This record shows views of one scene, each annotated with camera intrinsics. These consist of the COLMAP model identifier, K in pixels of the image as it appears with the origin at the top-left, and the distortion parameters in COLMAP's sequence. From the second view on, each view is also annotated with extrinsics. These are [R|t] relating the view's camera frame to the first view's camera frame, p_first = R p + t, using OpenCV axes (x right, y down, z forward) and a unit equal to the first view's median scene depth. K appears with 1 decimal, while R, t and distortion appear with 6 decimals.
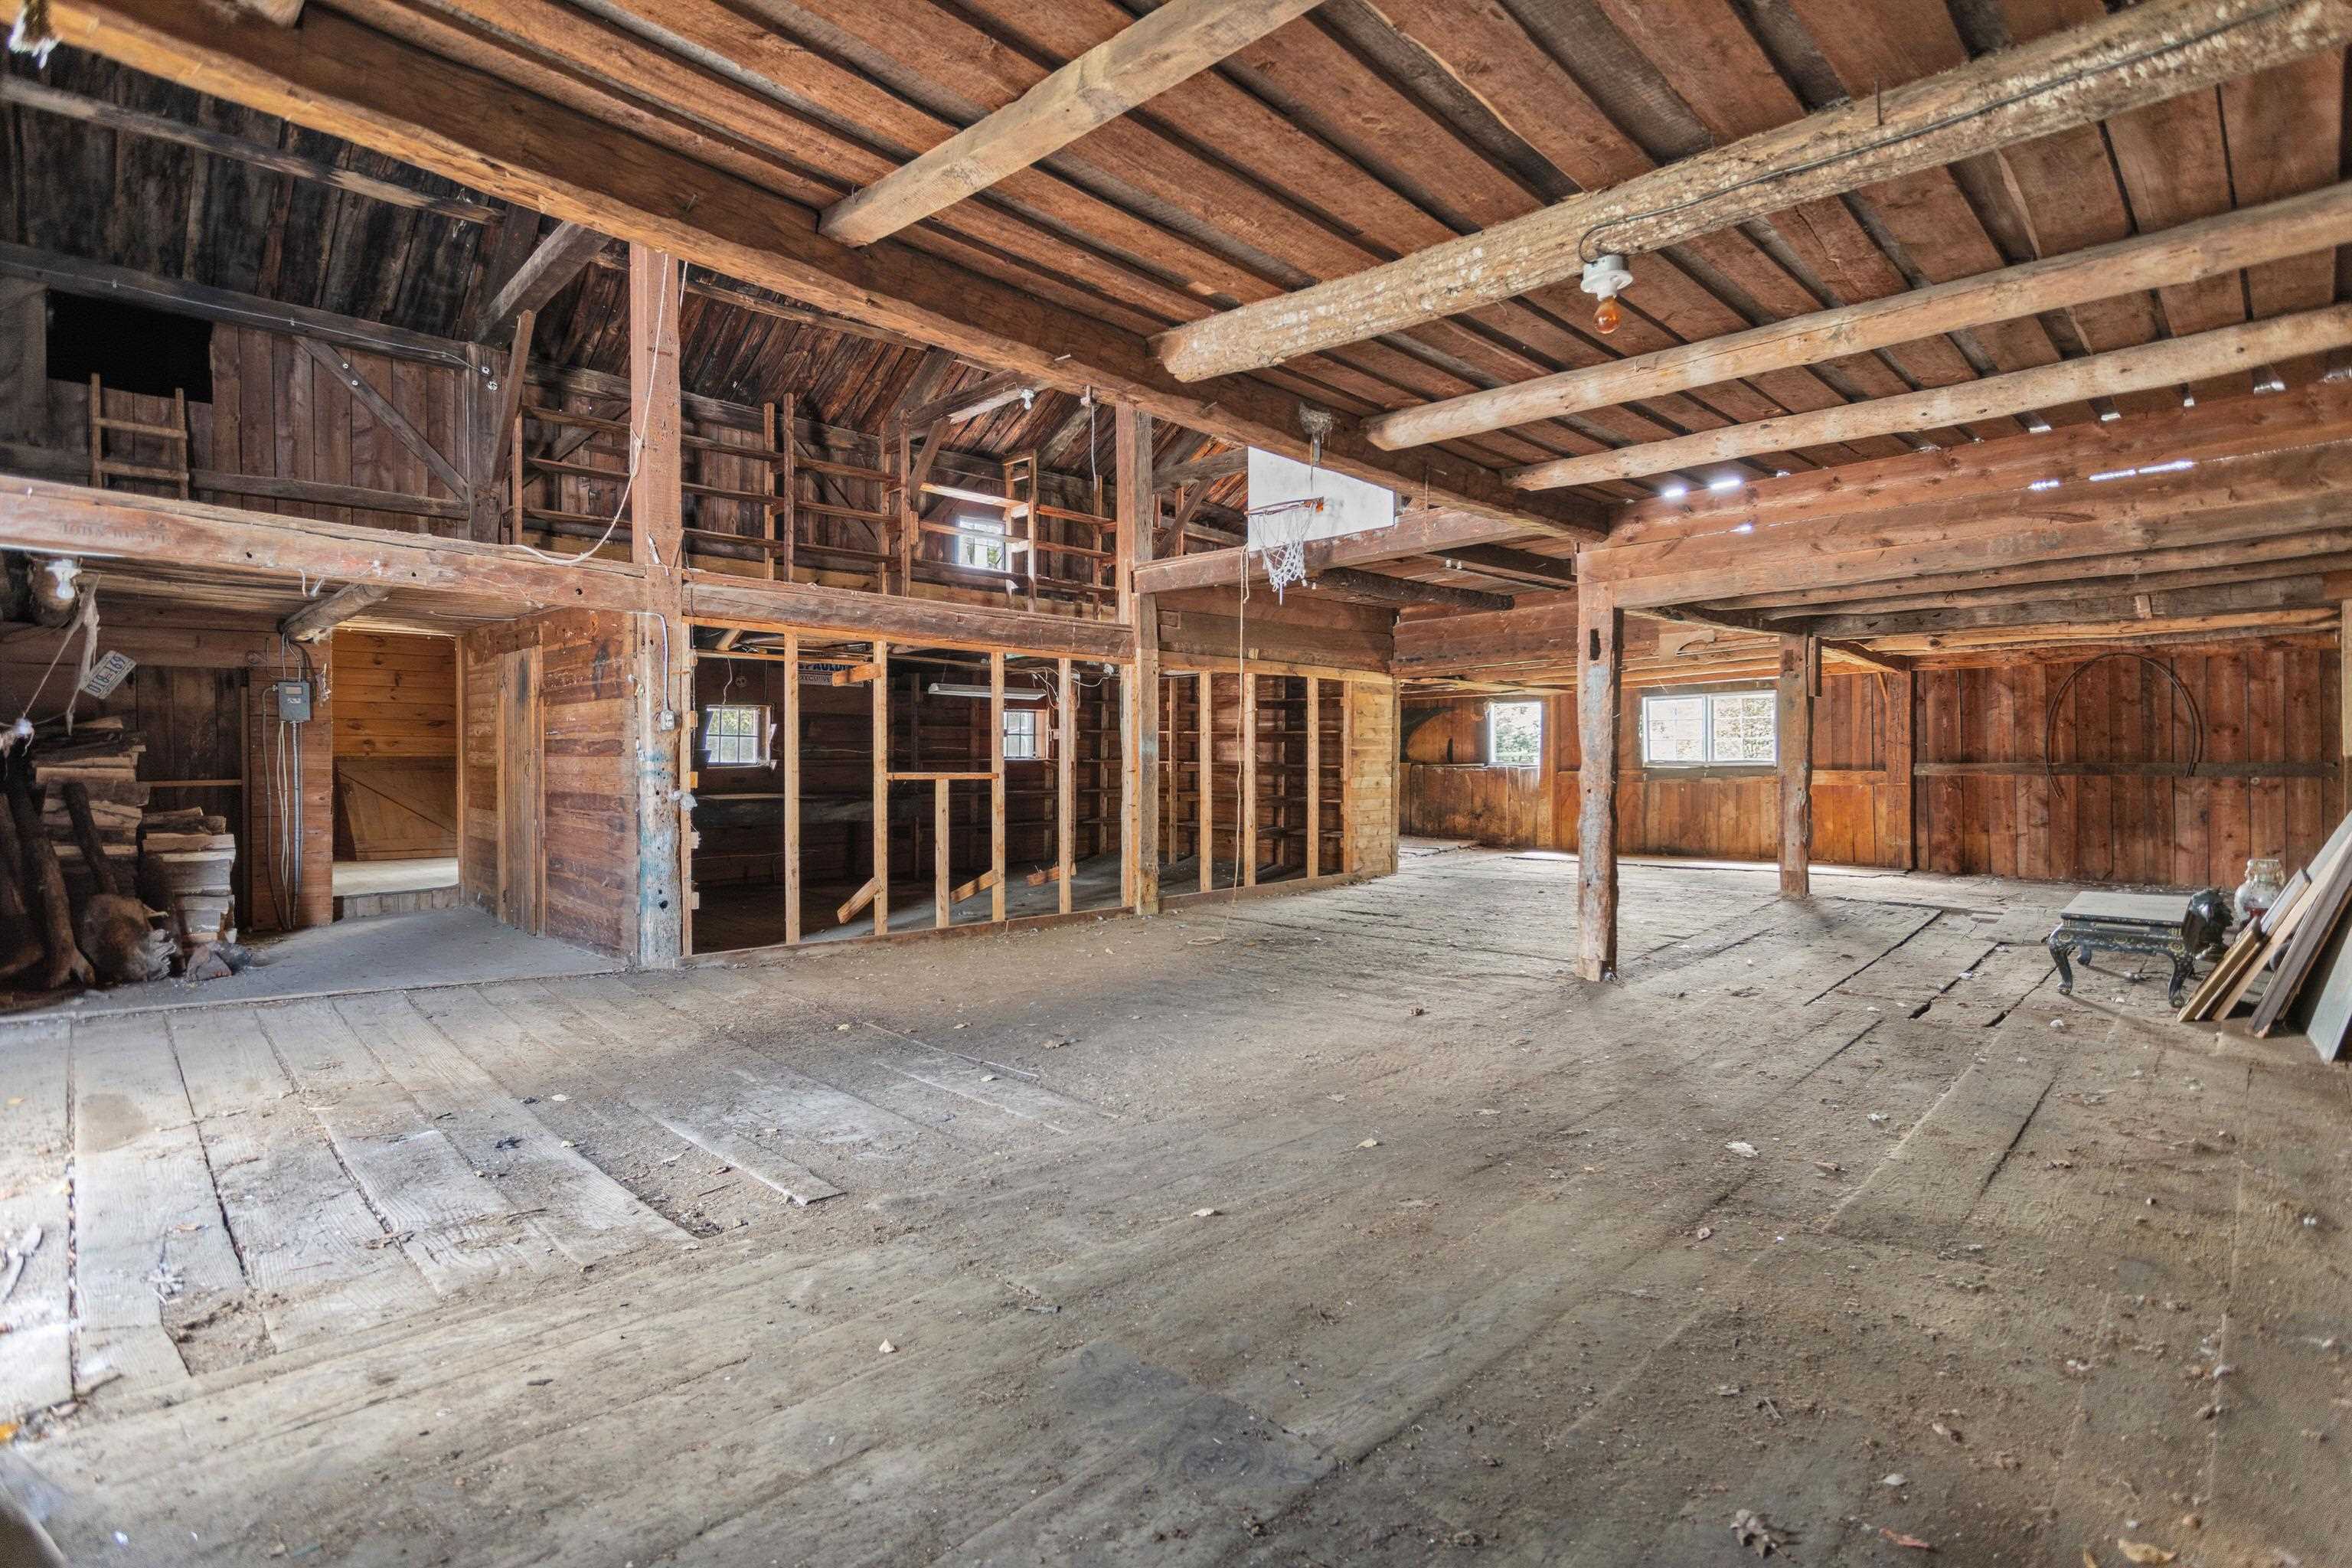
lens RADIAL K [[1110.9, 0, 1188.1], [0, 1110.9, 759.9], [0, 0, 1]] dist [0.000925, 0.000875]
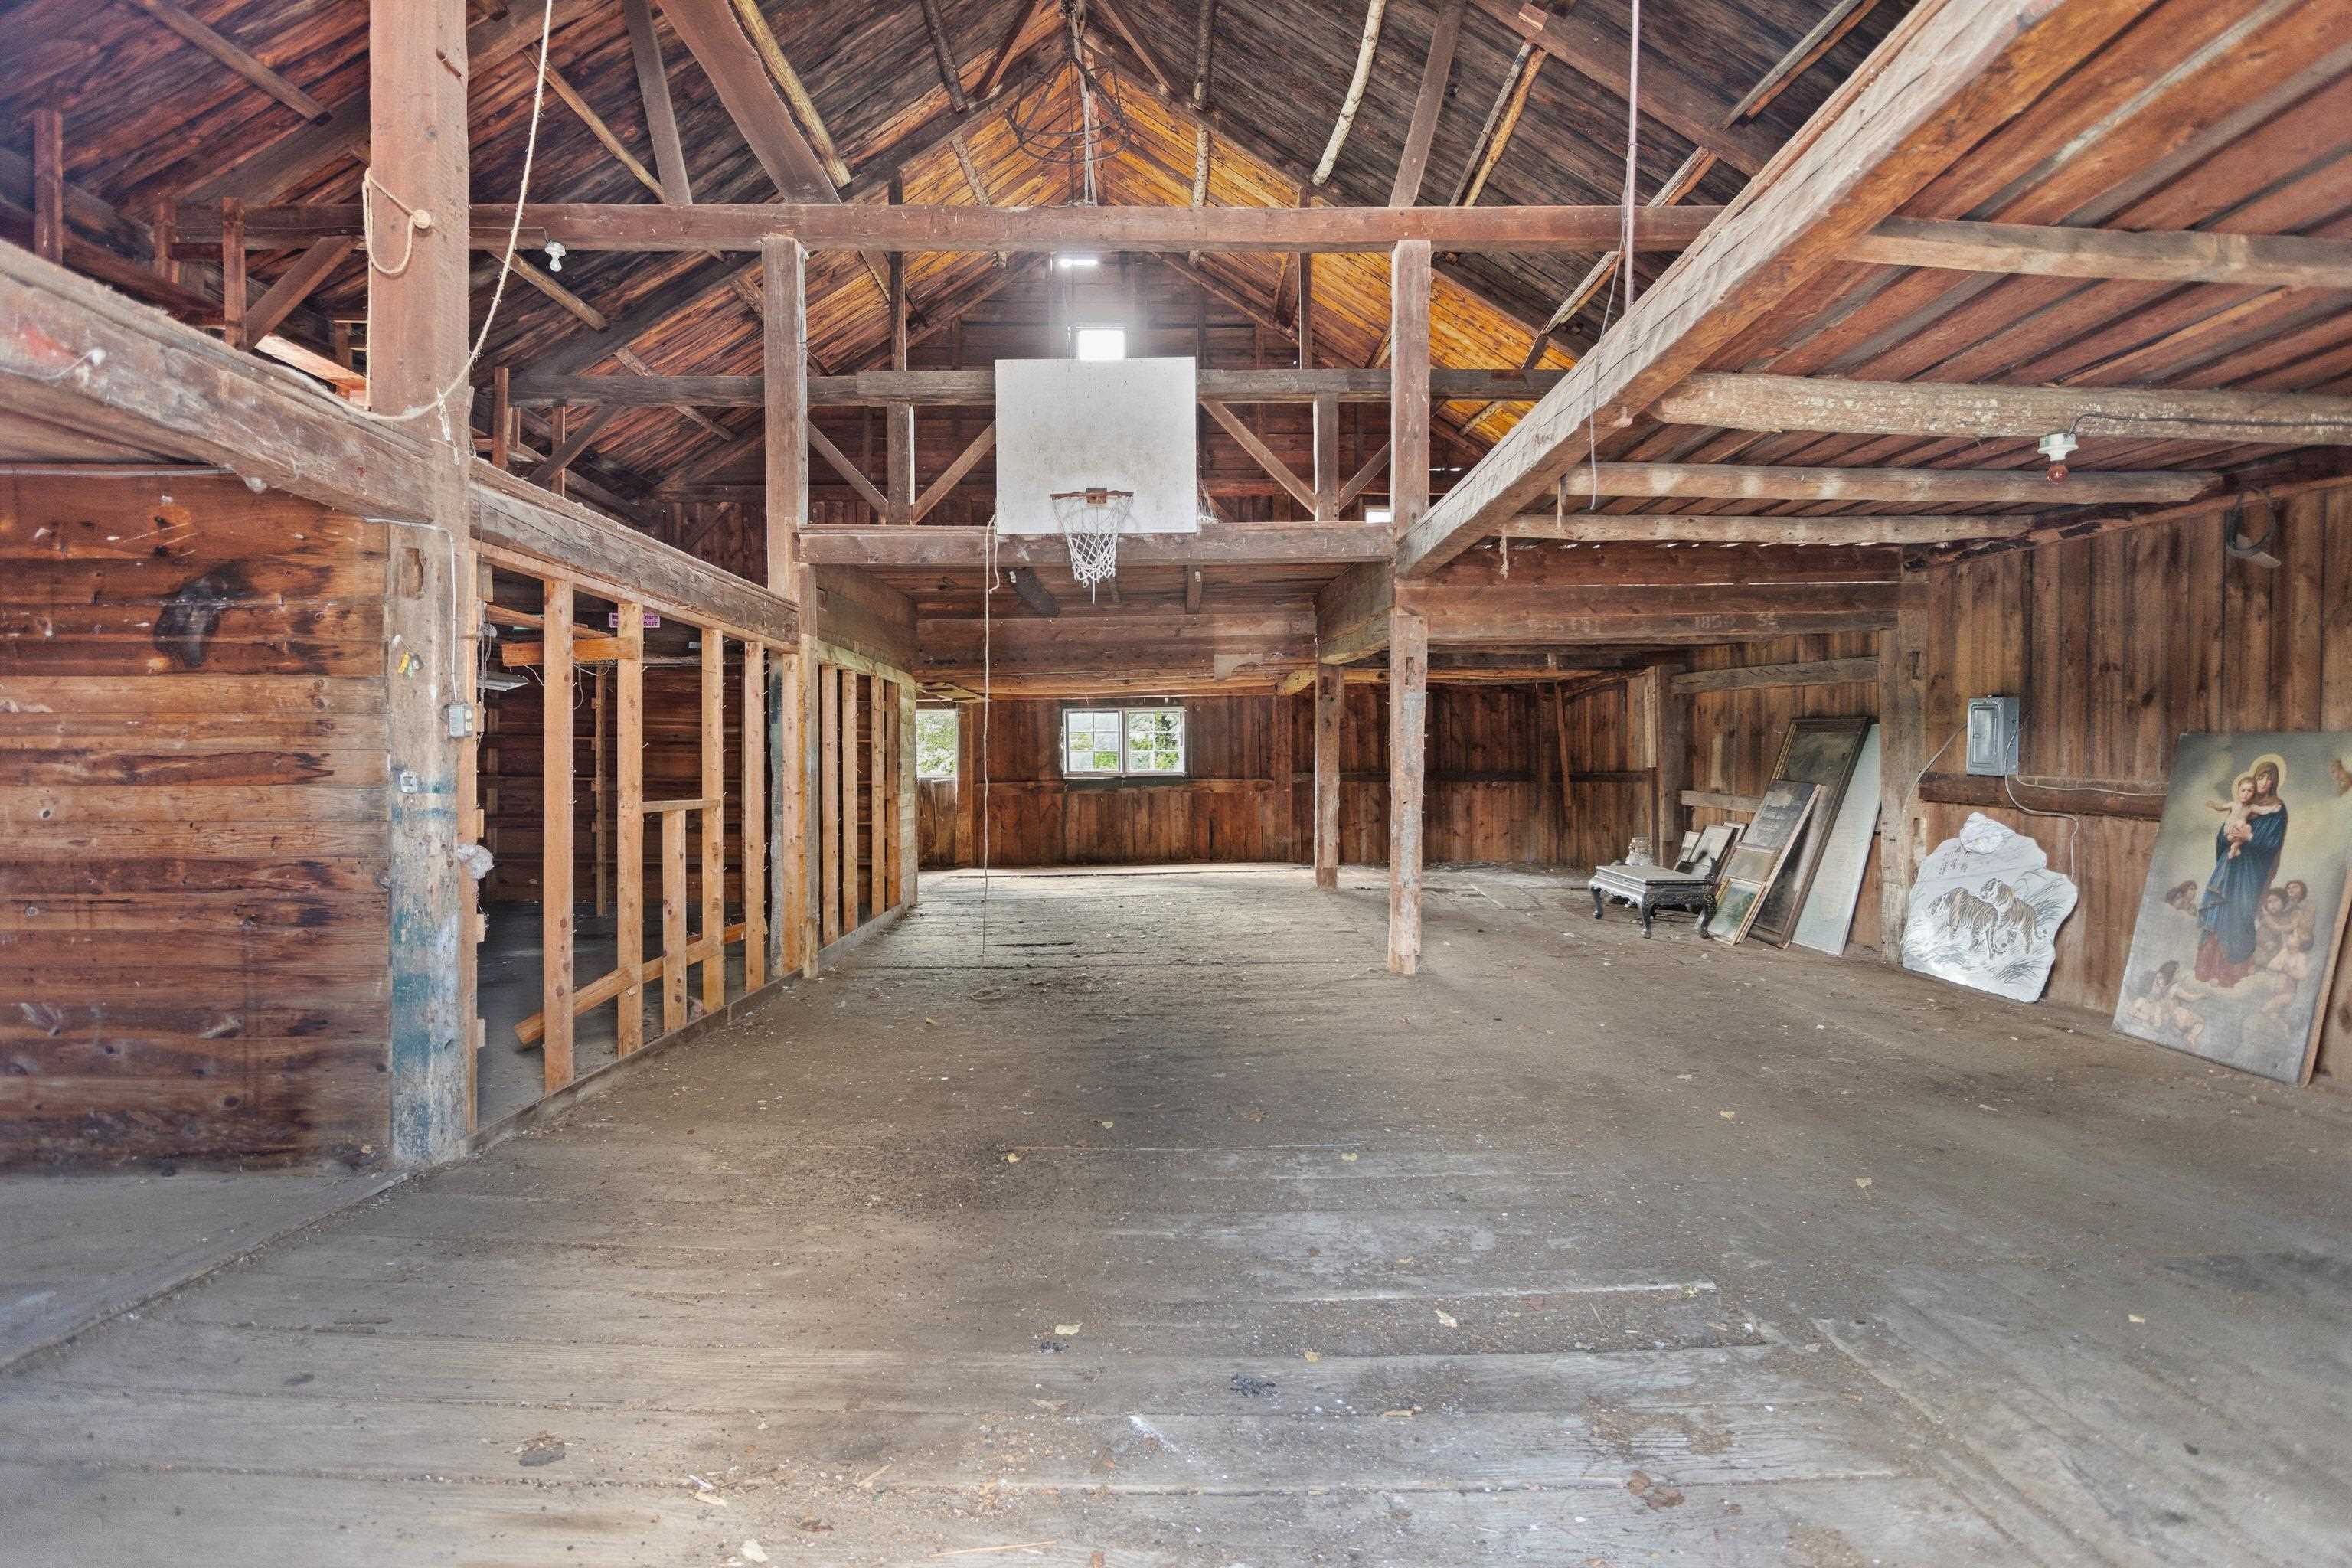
lens RADIAL K [[1233.8, 0, 1181.9], [0, 1233.8, 760.8], [0, 0, 1]] dist [0.001928, 0.001170]
pose [[0.695193, -0.000798, 0.718823, -0.746058], [0.004133, 0.999987, -0.002887, -0.012962], [-0.718811, 0.004978, 0.695187, 0.336768]]
